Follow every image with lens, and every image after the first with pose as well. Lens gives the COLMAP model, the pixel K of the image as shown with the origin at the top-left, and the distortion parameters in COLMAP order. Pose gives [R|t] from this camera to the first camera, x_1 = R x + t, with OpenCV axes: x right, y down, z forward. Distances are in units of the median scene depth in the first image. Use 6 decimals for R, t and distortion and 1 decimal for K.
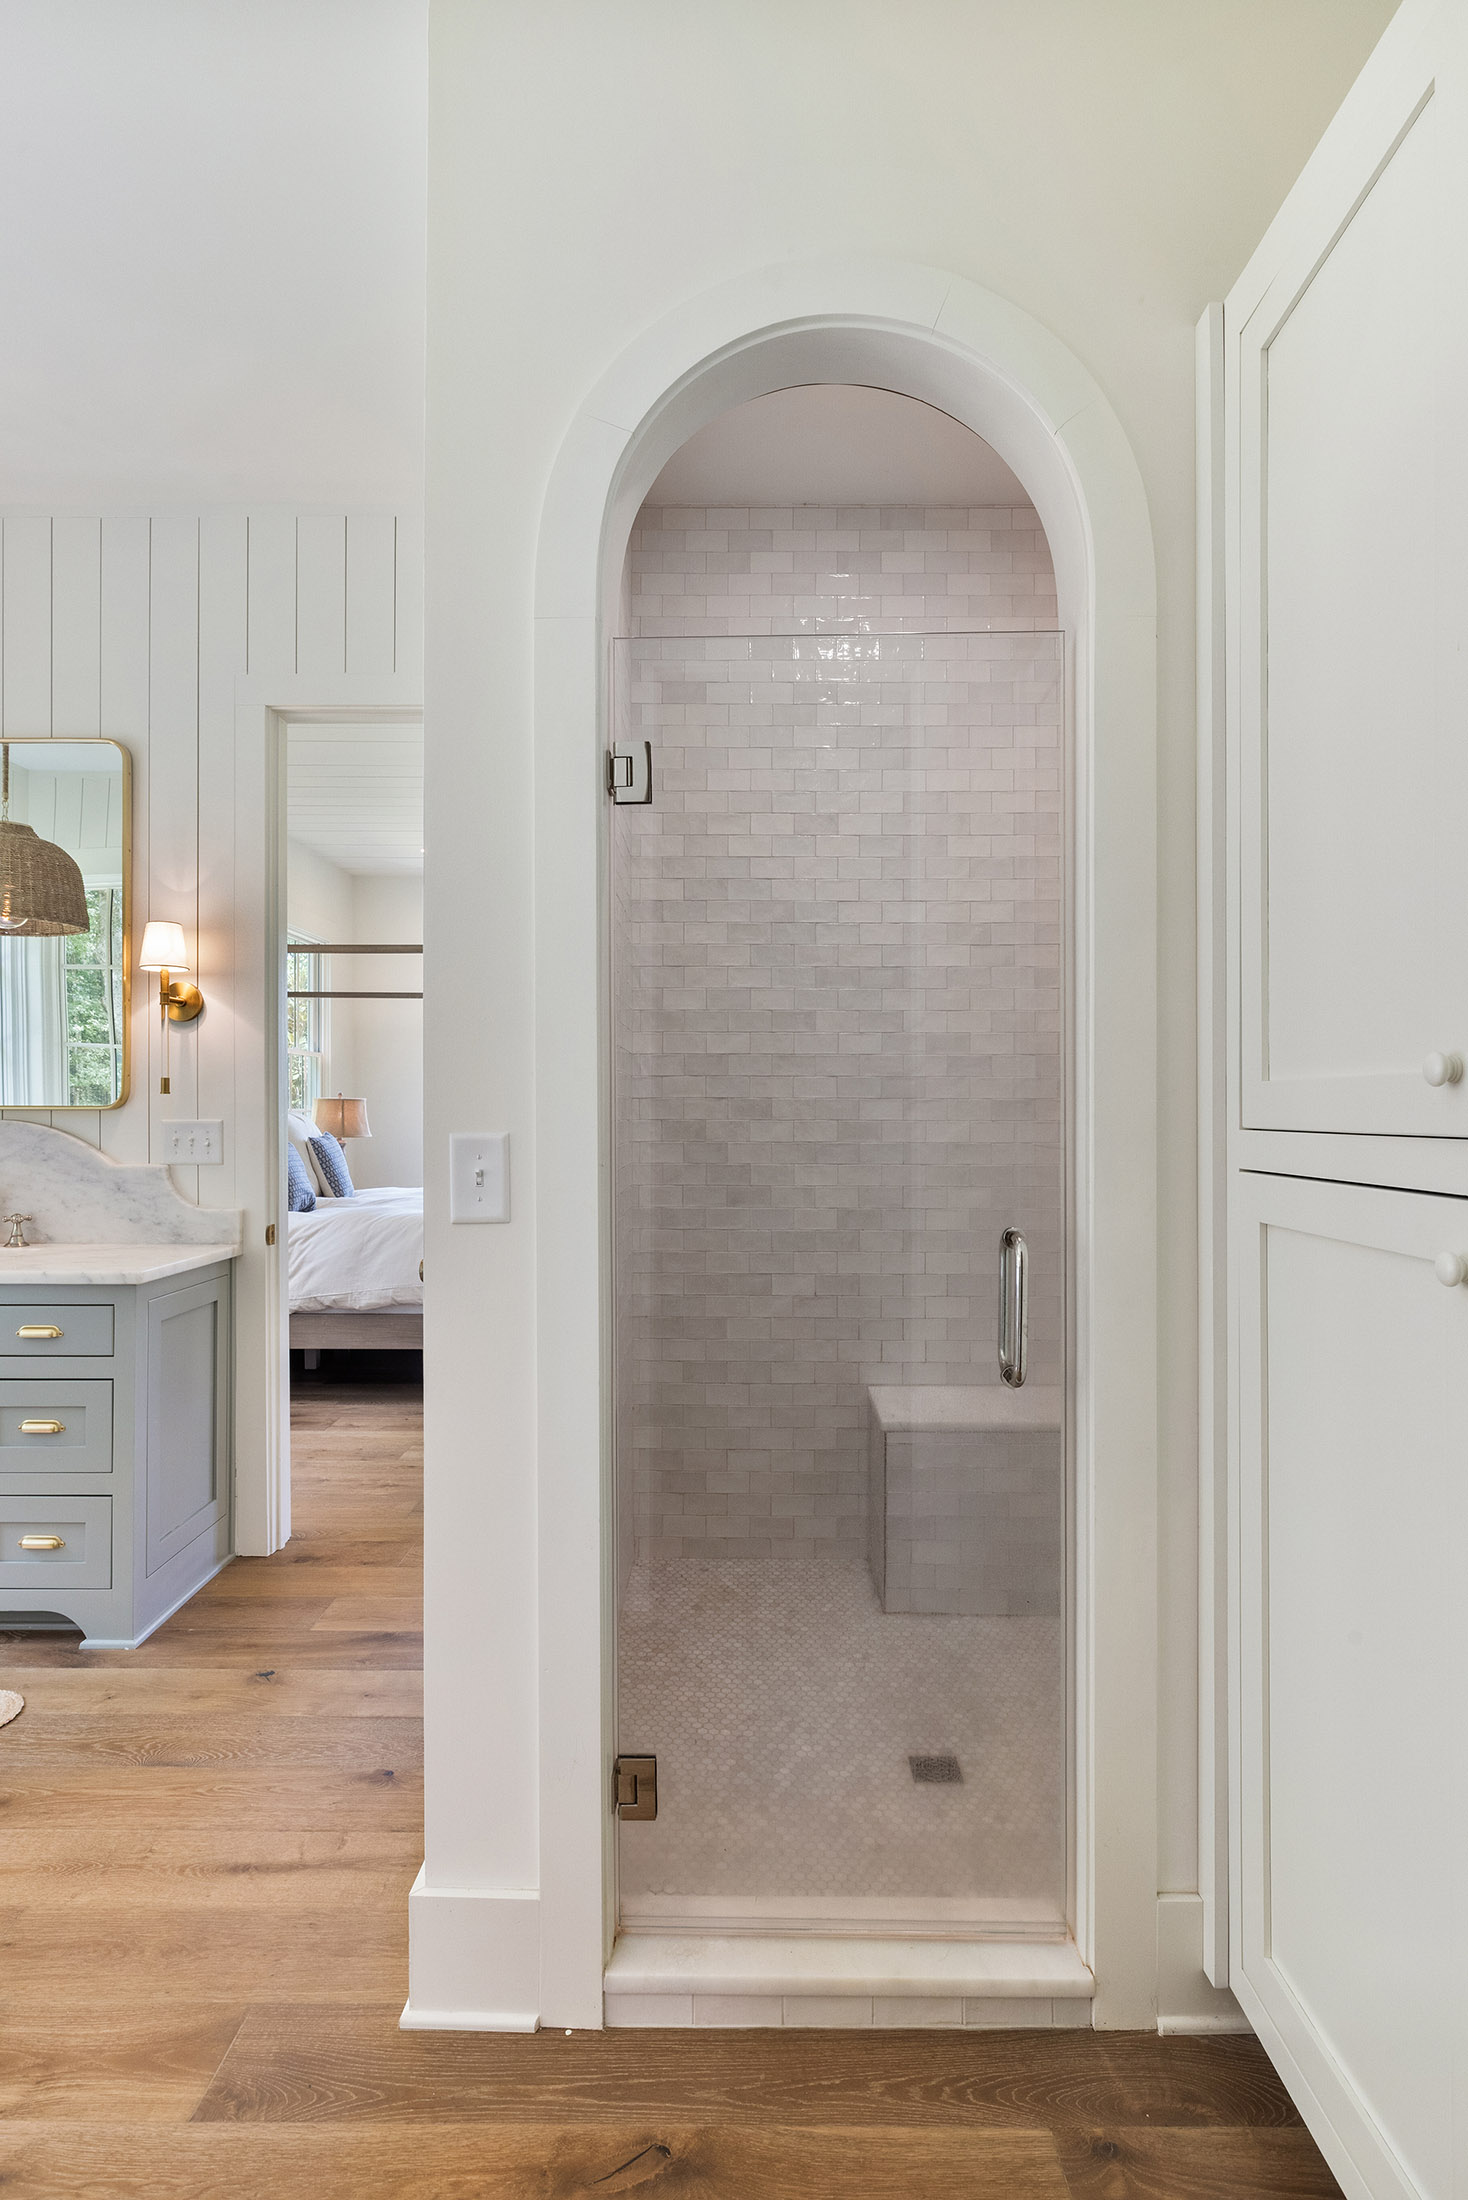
lens RADIAL K [[1119.0, 0, 733.2], [0, 1119.0, 1100.8], [0, 0, 1]] dist [-0.001931, -0.000315]
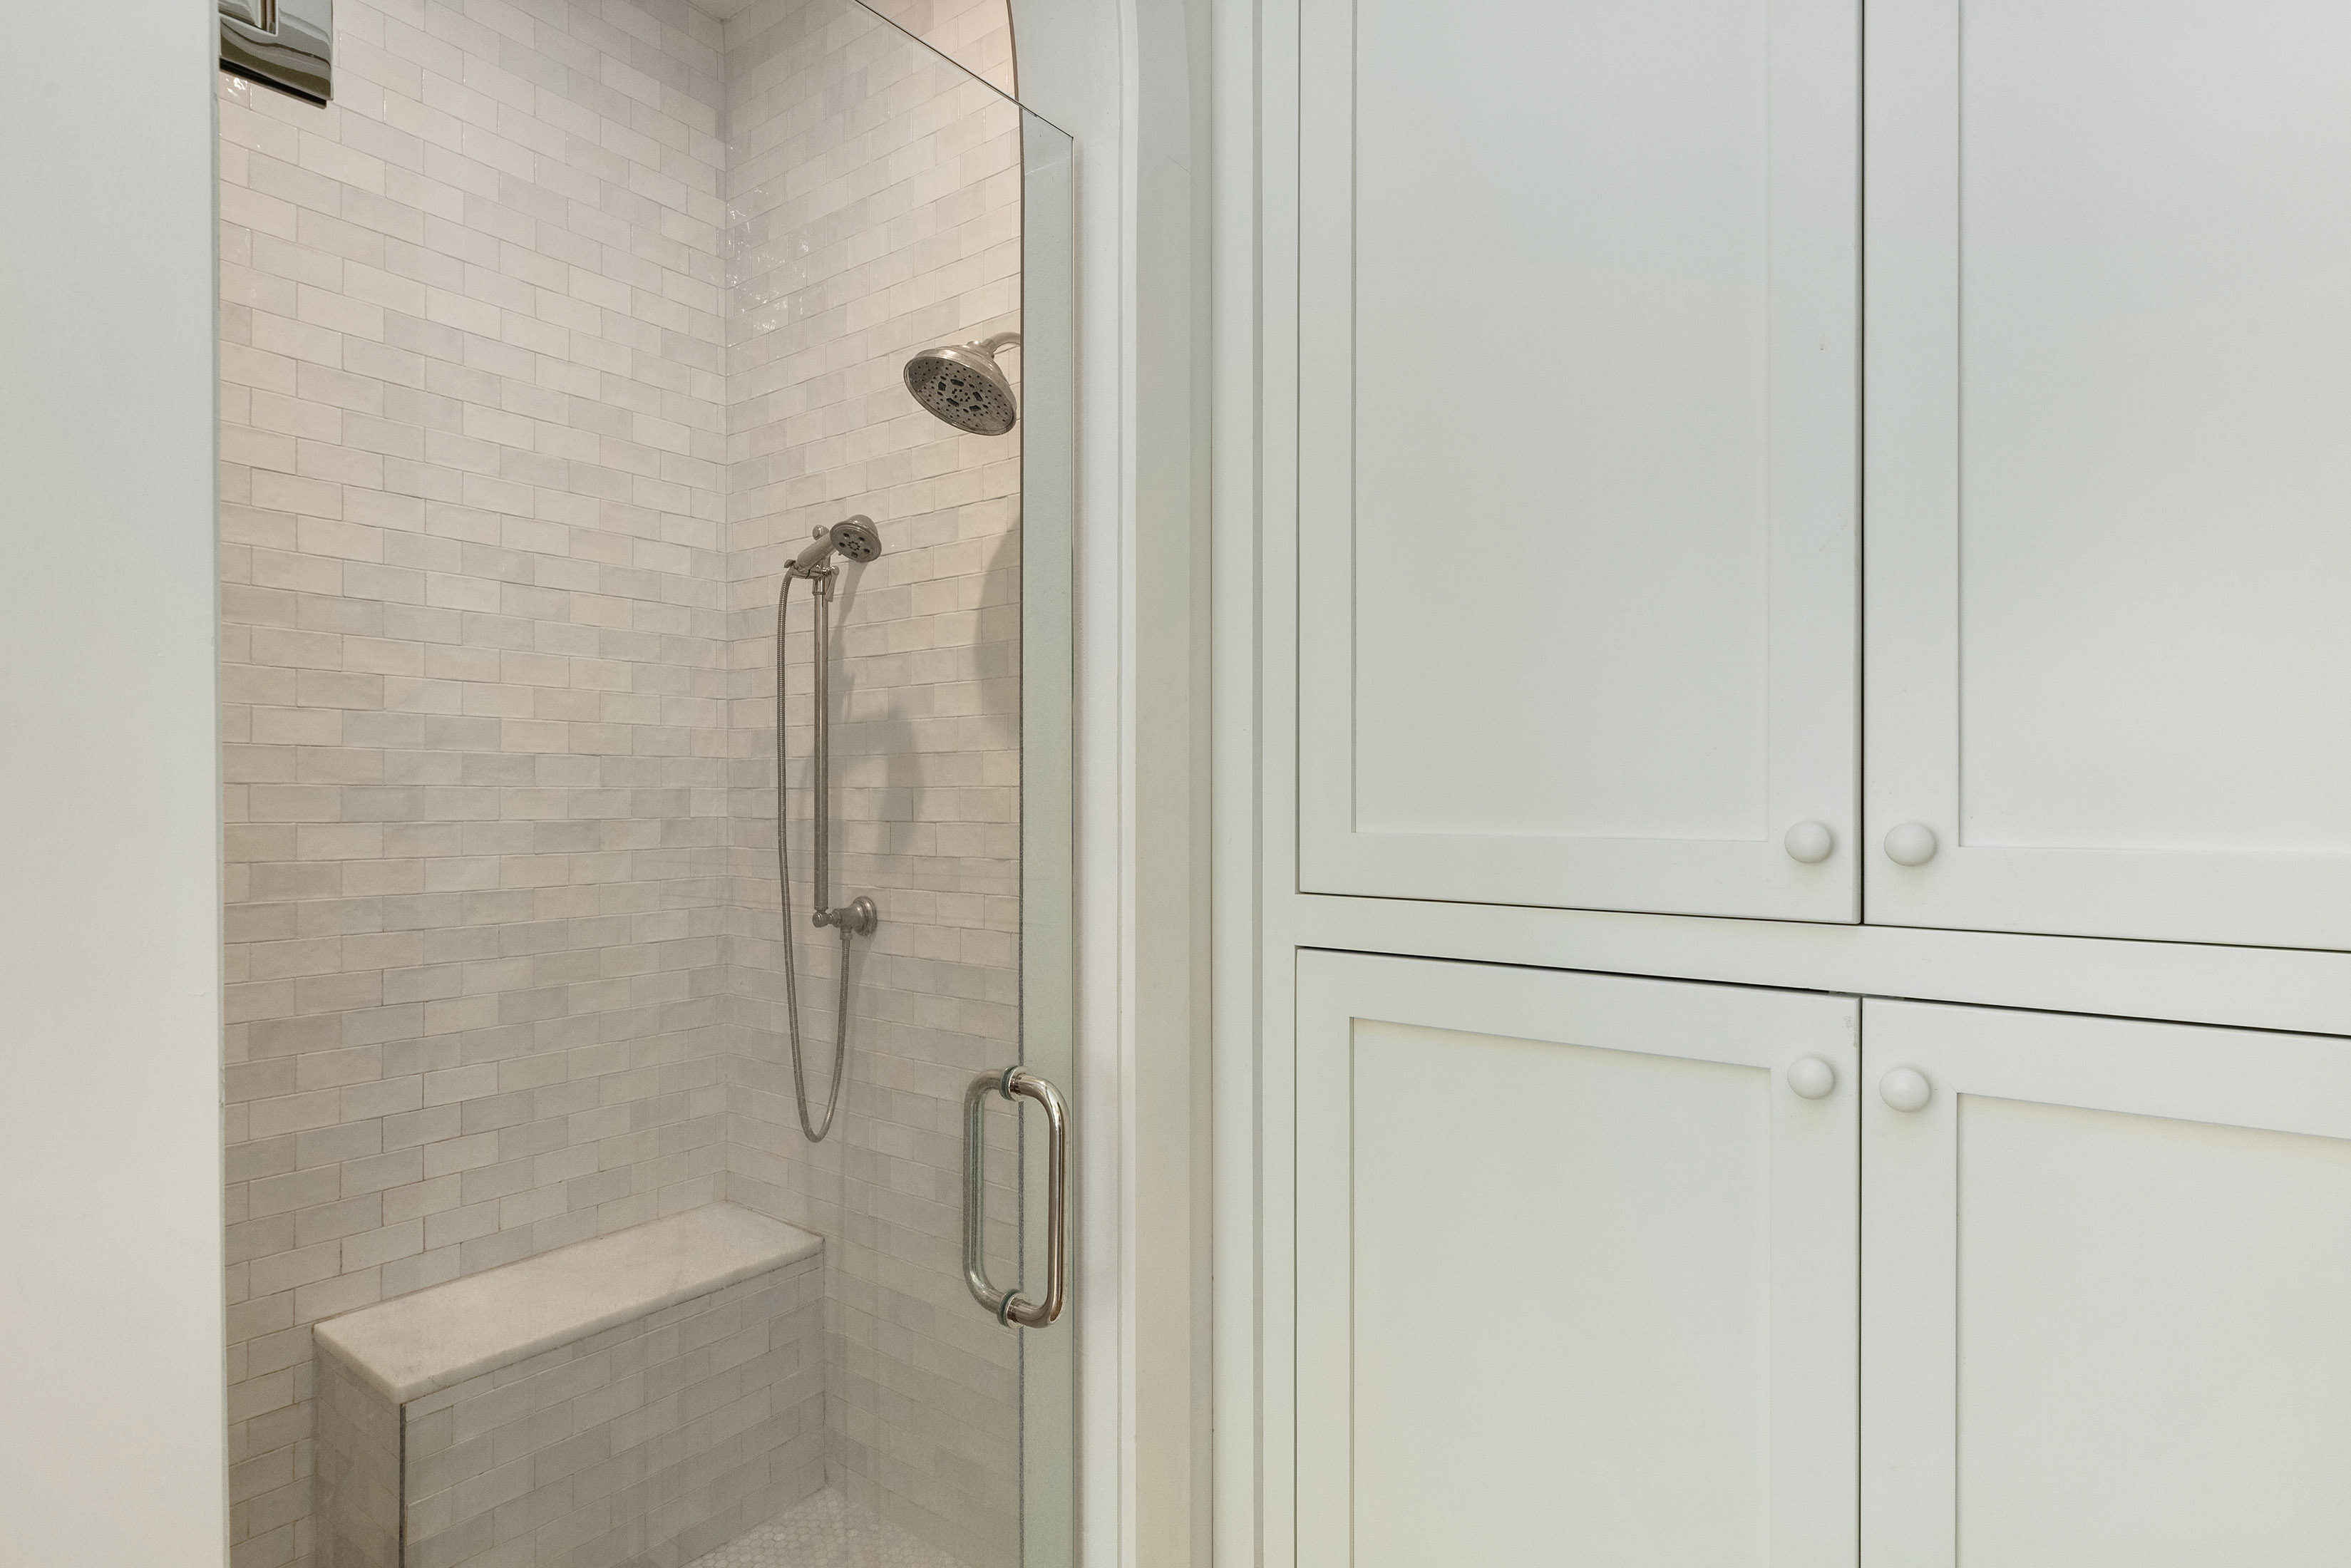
lens RADIAL K [[1195.7, 0, 1178.3], [0, 1195.7, 795.8], [0, 0, 1]] dist [-0.001931, -0.000315]
pose [[0.583048, 0.002409, 0.812434, -0.118803], [-0.006147, 0.999980, 0.001446, -0.019483], [-0.812415, -0.005837, 0.583051, 0.283594]]
